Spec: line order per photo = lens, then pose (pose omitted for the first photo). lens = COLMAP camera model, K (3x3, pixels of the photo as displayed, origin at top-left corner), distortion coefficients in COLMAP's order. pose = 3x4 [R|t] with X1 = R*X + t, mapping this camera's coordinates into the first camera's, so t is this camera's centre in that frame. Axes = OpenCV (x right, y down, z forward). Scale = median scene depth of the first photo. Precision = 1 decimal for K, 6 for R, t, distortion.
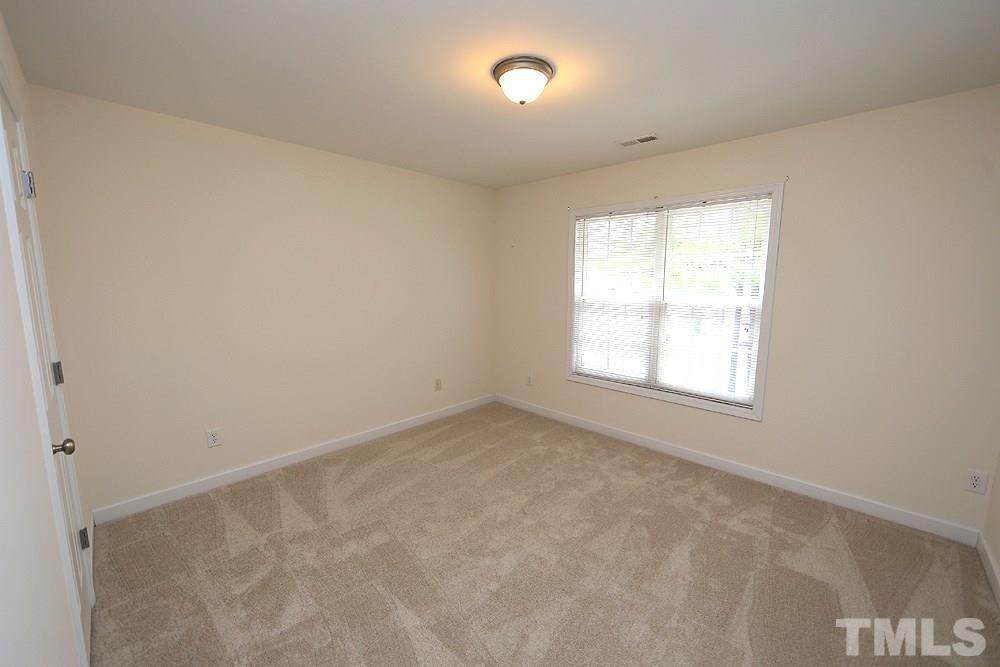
lens RADIAL K [[394.6, 0, 498.1], [0, 394.6, 331.0], [0, 0, 1]] dist [0.001083, 0.000229]
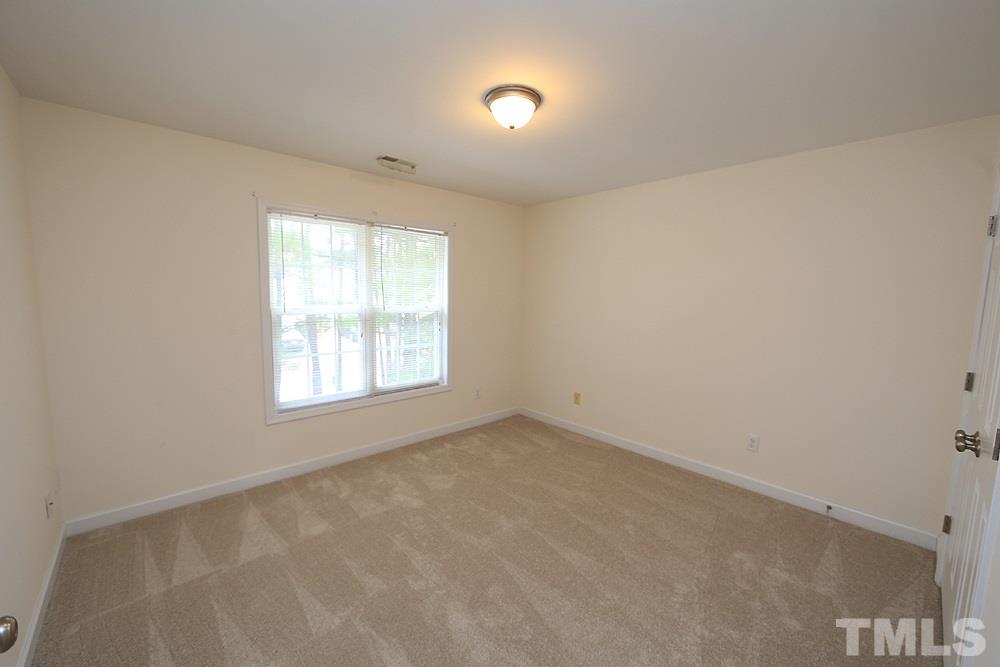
lens RADIAL K [[394.6, 0, 497.4], [0, 394.6, 337.5], [0, 0, 1]] dist [0.001083, 0.000229]
pose [[0.077752, -0.114979, 0.990320, -0.596947], [0.119008, 0.987296, 0.105284, -0.077495], [-0.989844, 0.109670, 0.090448, 0.562827]]
